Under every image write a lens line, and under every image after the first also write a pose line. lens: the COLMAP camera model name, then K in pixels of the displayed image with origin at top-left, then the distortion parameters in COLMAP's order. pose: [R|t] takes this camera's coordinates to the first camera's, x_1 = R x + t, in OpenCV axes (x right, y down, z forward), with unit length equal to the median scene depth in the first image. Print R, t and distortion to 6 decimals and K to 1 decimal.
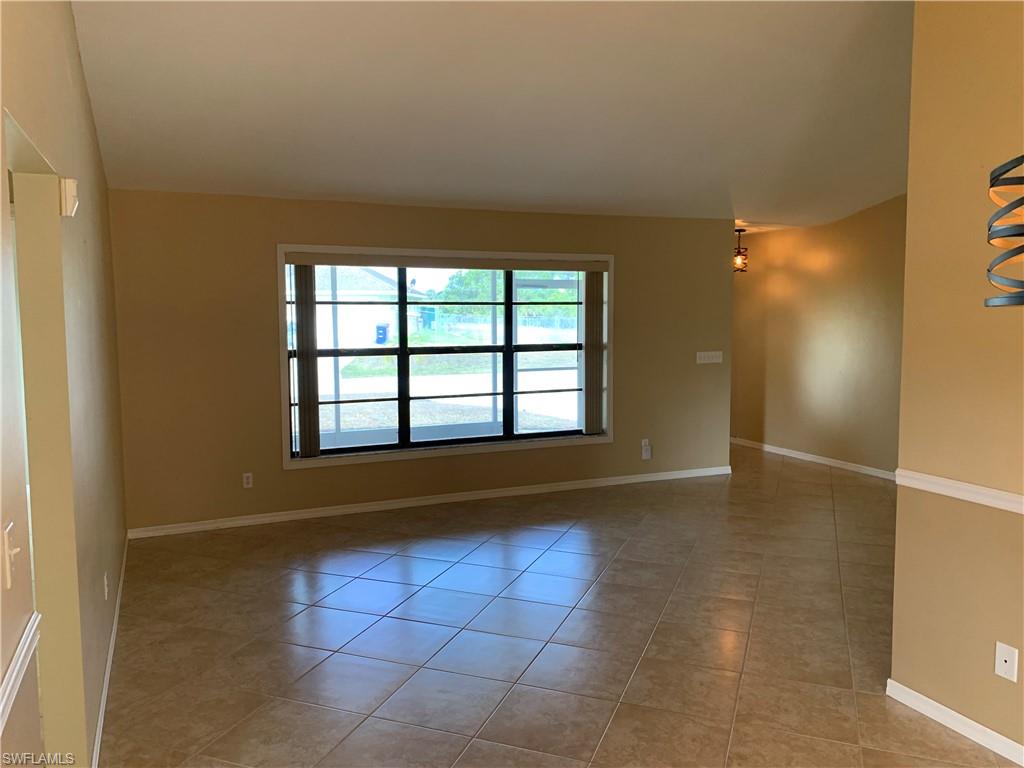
lens RADIAL K [[783.8, 0, 512.0], [0, 783.8, 384.0], [0, 0, 1]] dist [0.098307, -0.212932]
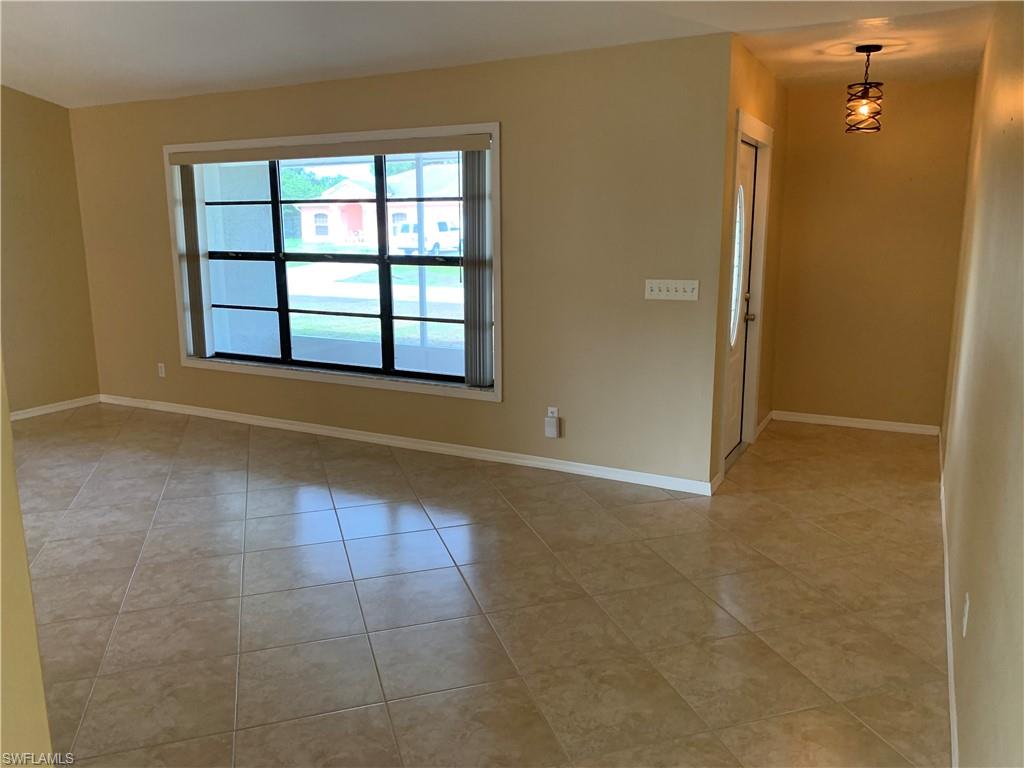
lens RADIAL K [[783.8, 0, 512.0], [0, 783.8, 384.0], [0, 0, 1]] dist [0.098307, -0.212932]
pose [[0.615437, 0.156889, -0.772414, 0.693080], [-0.072572, 0.987106, 0.142673, -0.043127], [0.784838, -0.031751, 0.618887, 0.597926]]
